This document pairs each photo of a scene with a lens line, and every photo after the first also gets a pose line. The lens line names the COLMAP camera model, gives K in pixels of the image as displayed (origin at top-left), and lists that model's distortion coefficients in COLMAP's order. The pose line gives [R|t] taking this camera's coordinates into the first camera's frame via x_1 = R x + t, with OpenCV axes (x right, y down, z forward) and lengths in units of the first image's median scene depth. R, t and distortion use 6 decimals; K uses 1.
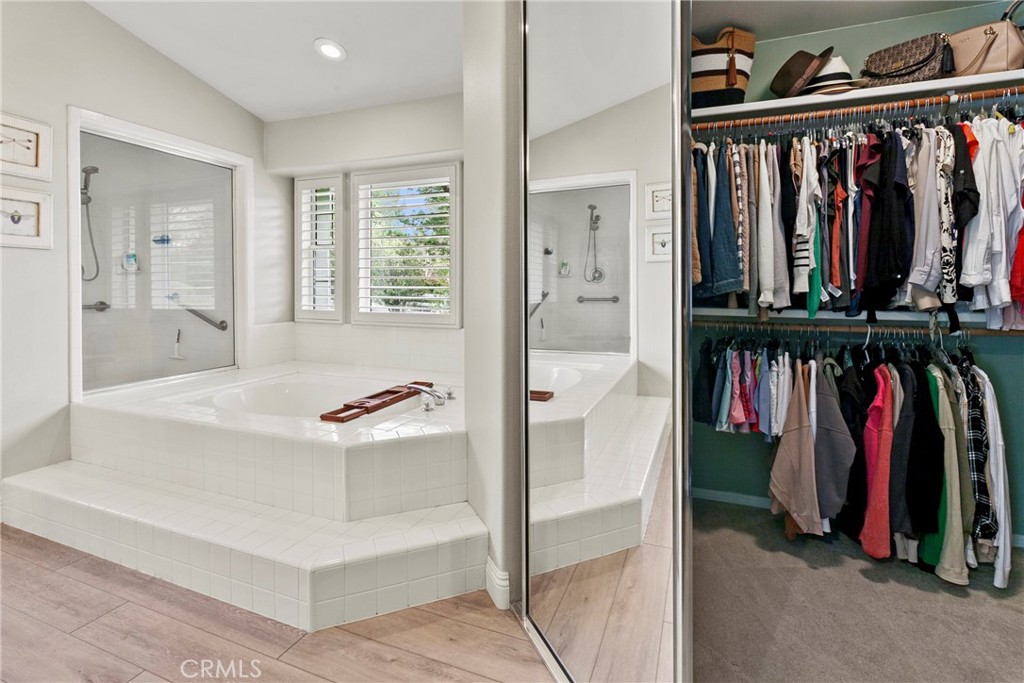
lens RADIAL K [[481.4, 0, 511.1], [0, 481.4, 292.7], [0, 0, 1]] dist [-0.001207, 0.000154]
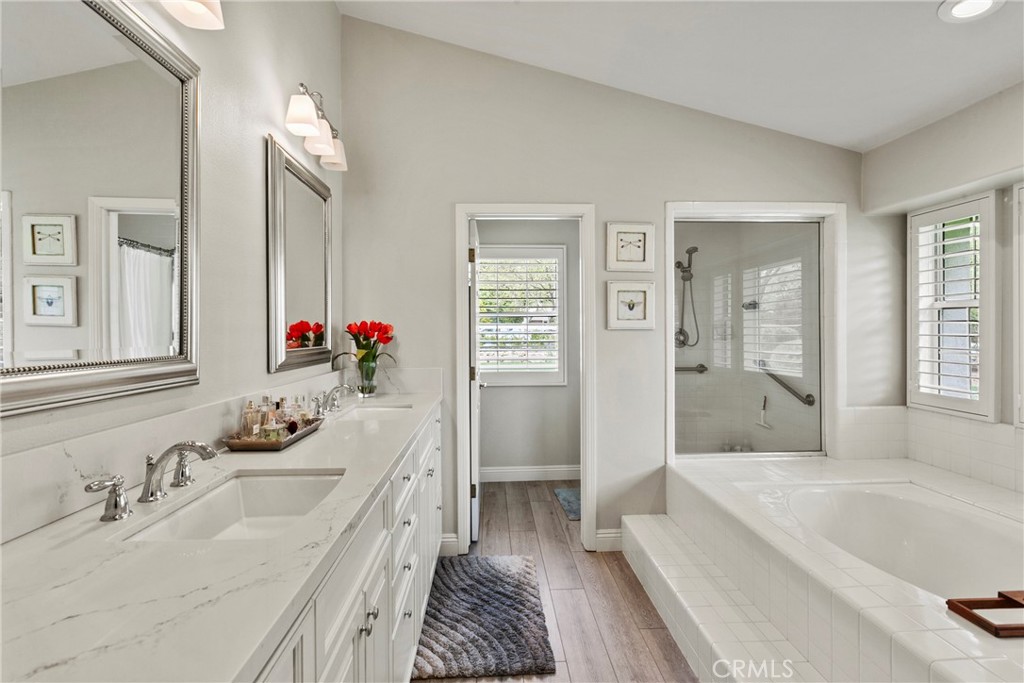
lens RADIAL K [[460.4, 0, 508.9], [0, 460.4, 335.3], [0, 0, 1]] dist [-0.001110, -0.000514]
pose [[0.412468, 0.003120, -0.910967, -0.056560], [-0.002351, 0.999994, 0.002360, -0.053019], [0.910969, 0.001168, 0.412473, 0.148790]]
